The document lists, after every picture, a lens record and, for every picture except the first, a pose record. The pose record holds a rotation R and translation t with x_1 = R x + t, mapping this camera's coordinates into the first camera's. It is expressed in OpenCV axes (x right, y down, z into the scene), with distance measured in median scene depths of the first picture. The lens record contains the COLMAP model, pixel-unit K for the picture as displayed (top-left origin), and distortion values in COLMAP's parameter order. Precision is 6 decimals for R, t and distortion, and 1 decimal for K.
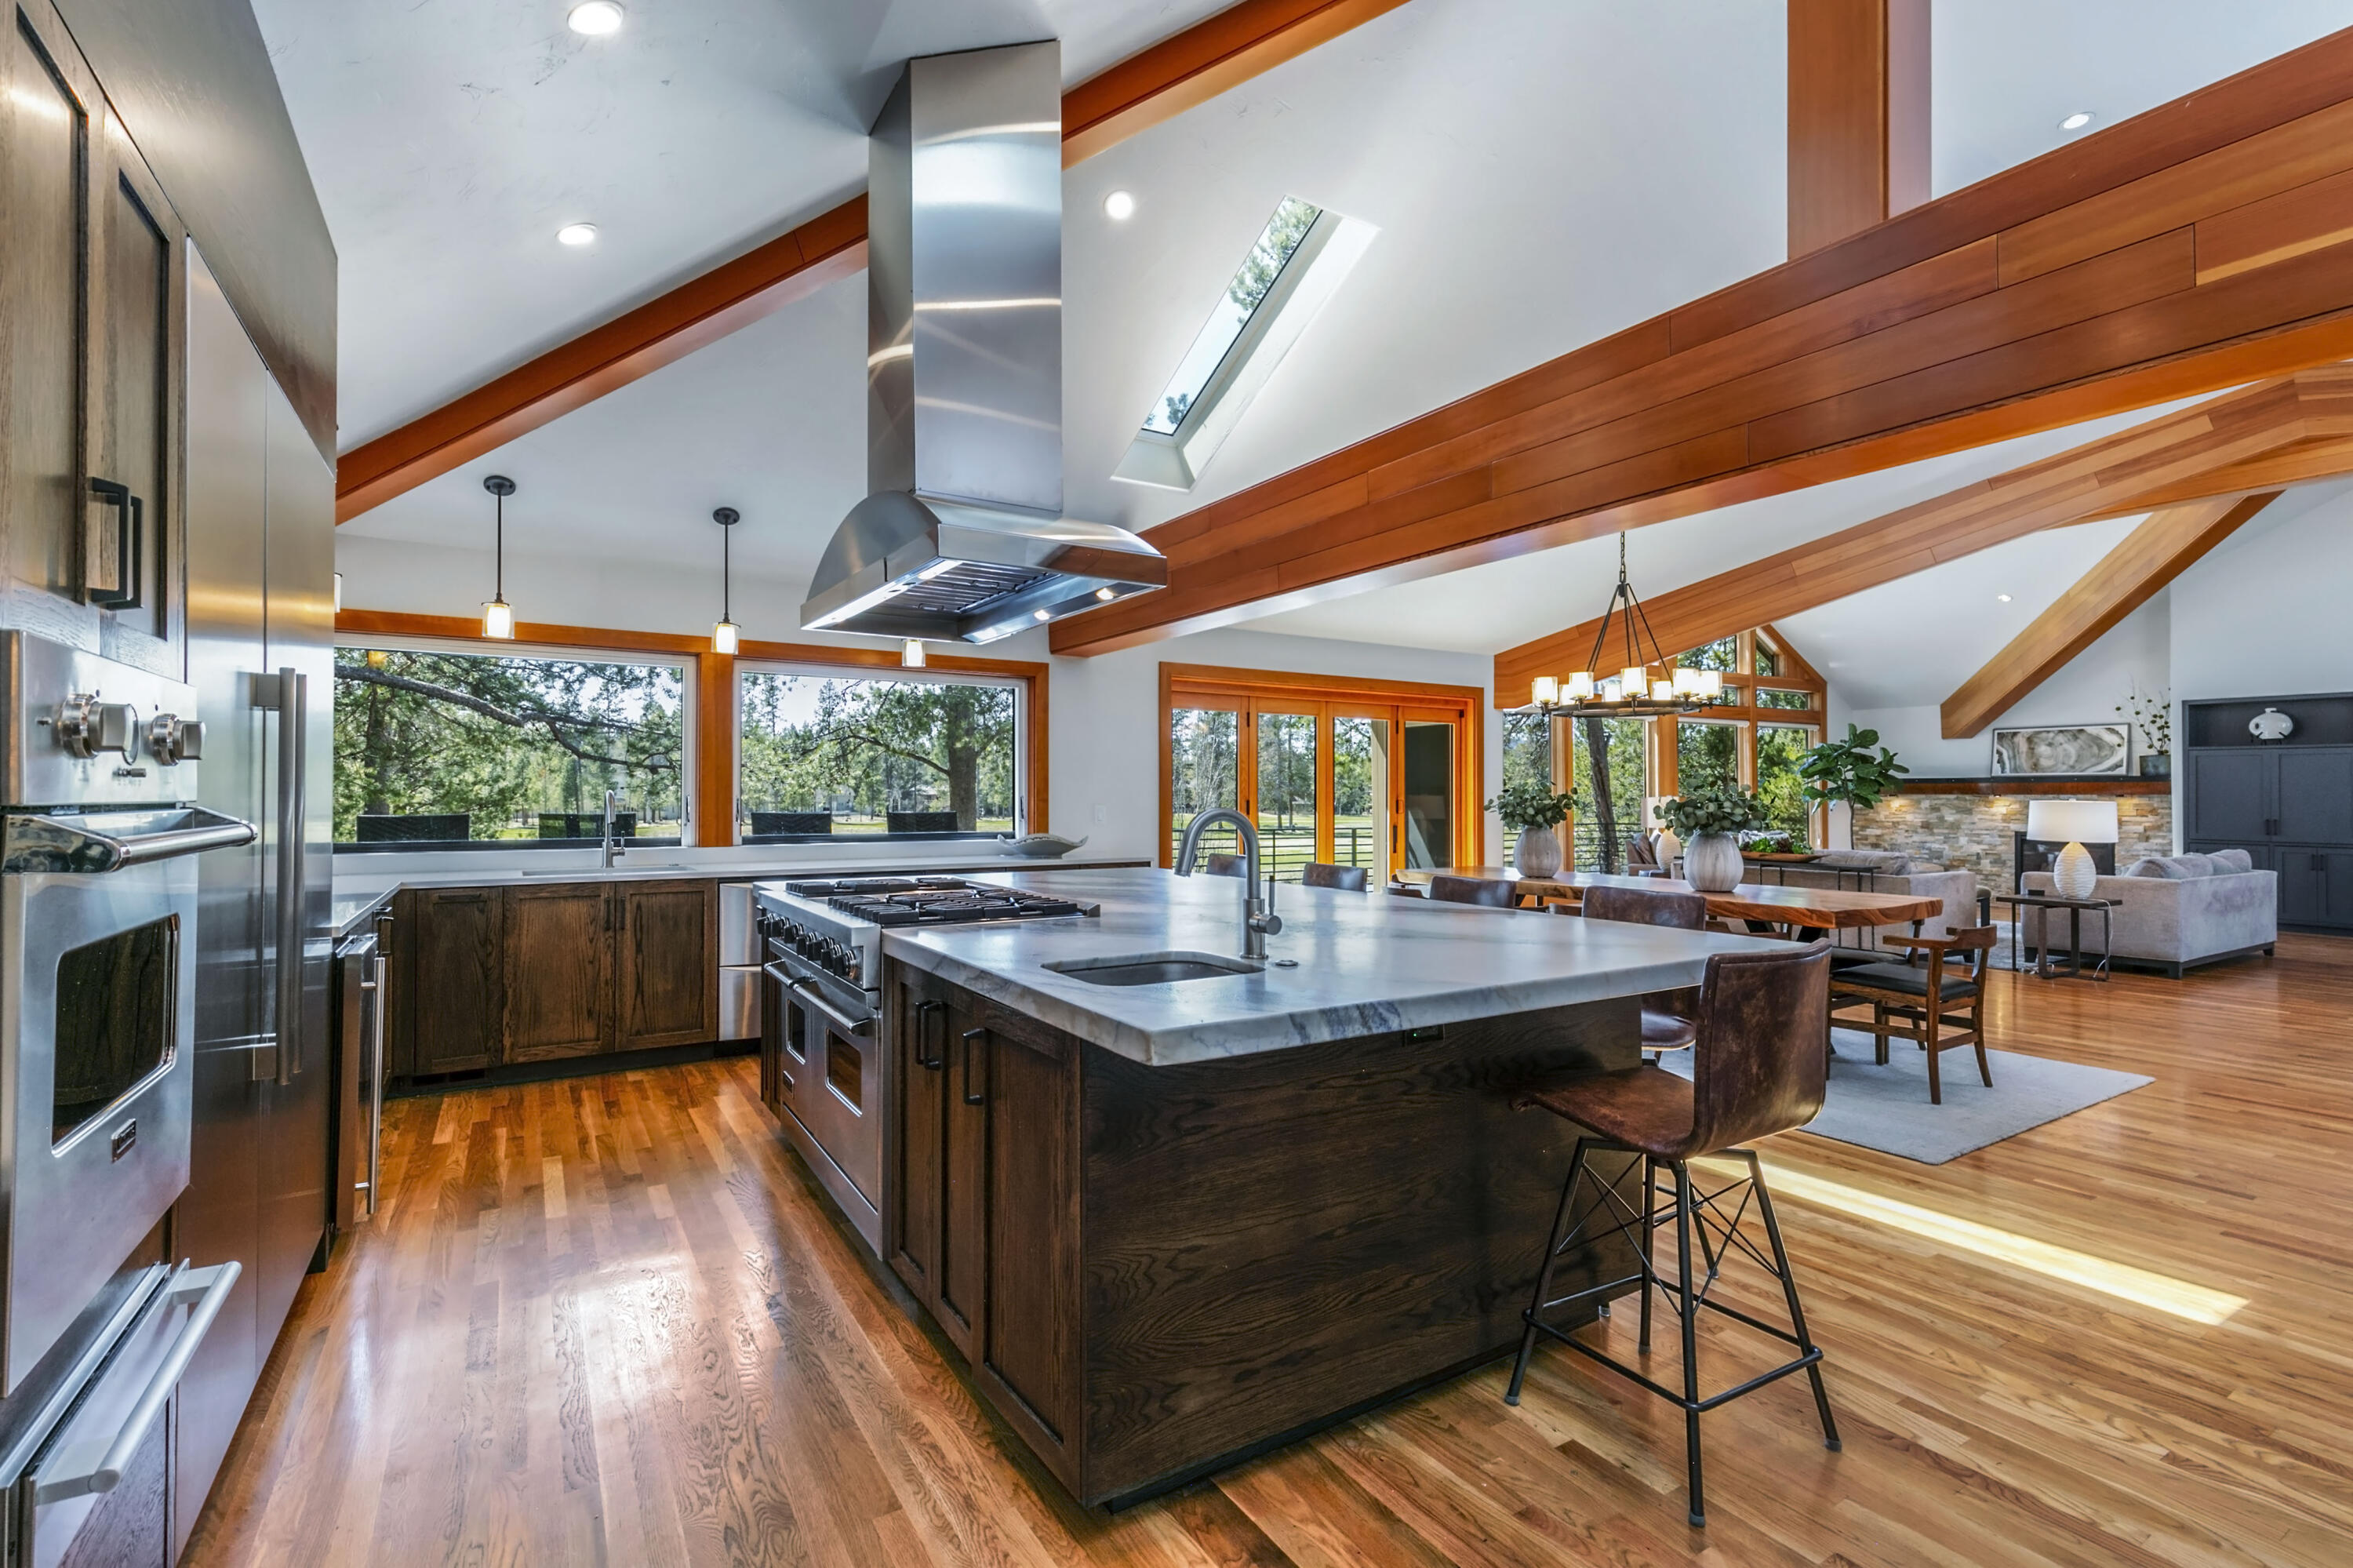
lens RADIAL K [[1075.4, 0, 1186.6], [0, 1075.4, 774.6], [0, 0, 1]] dist [-0.000009, 0.000237]
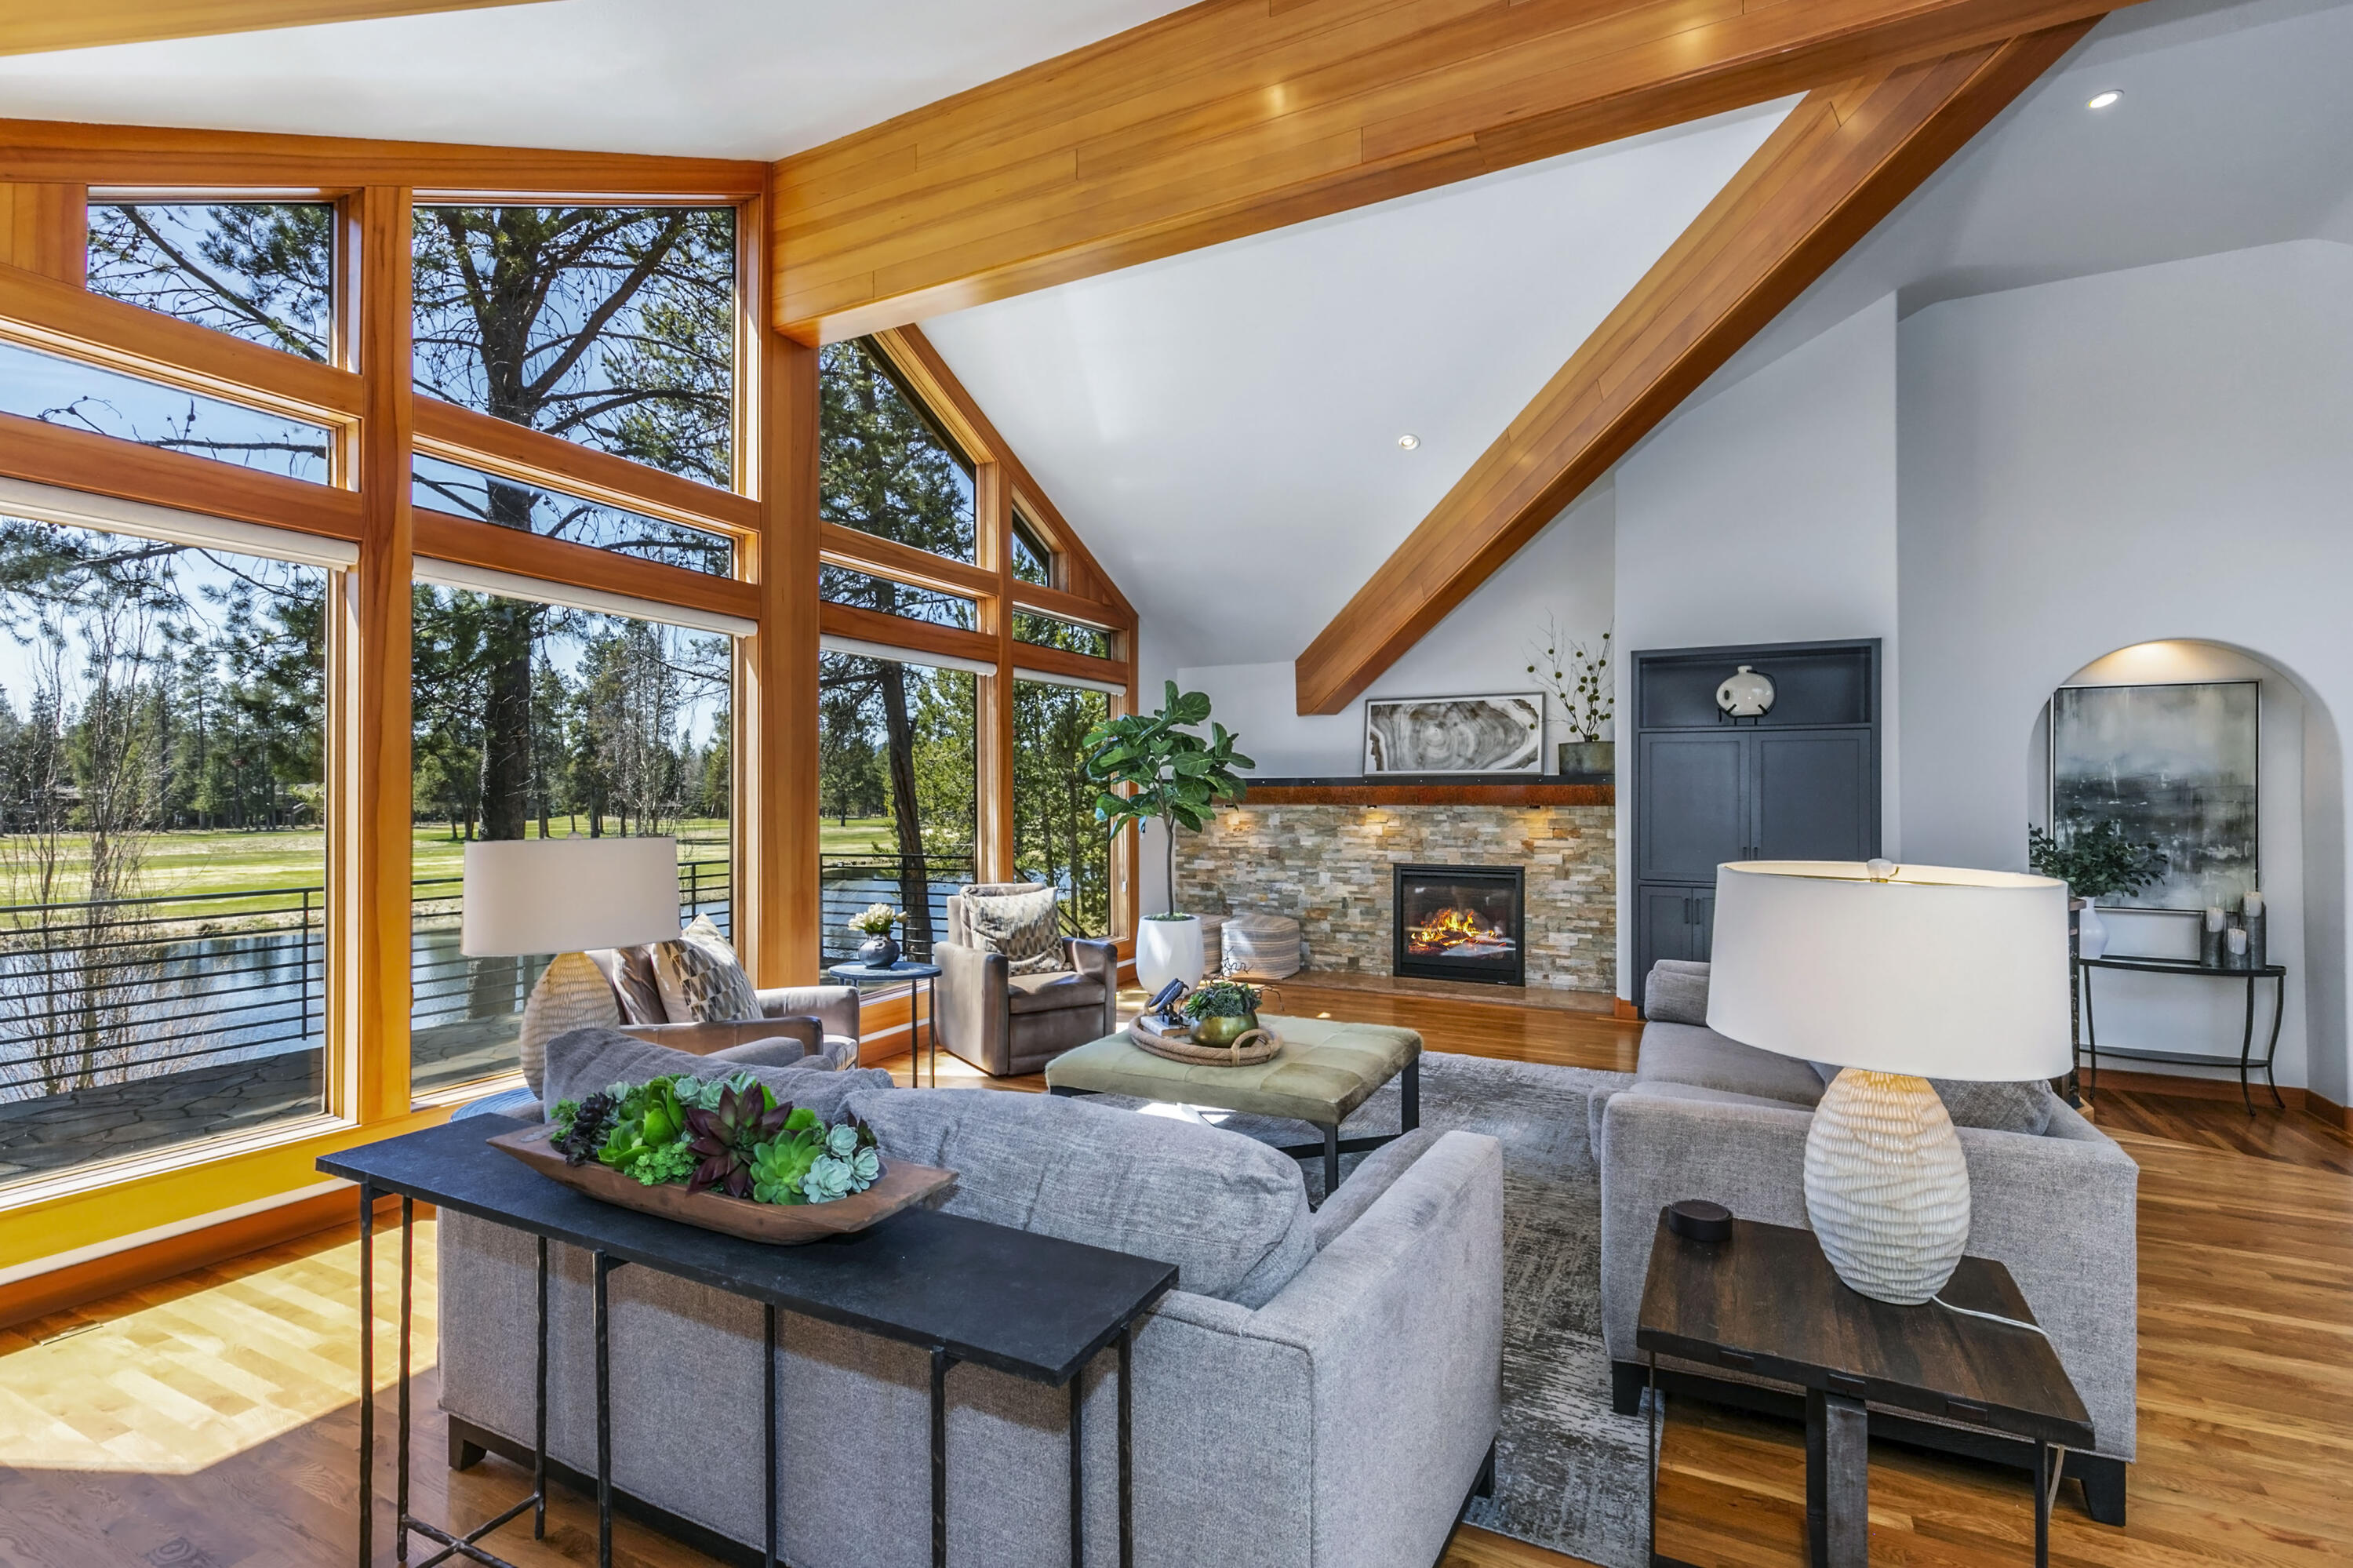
lens RADIAL K [[1075.4, 0, 1175.5], [0, 1075.4, 787.0], [0, 0, 1]] dist [-0.000009, 0.000237]
pose [[0.862551, 0.000766, 0.505969, 0.341650], [-0.006027, 0.999943, 0.008762, 0.003467], [-0.505934, -0.010607, 0.862507, 0.521173]]
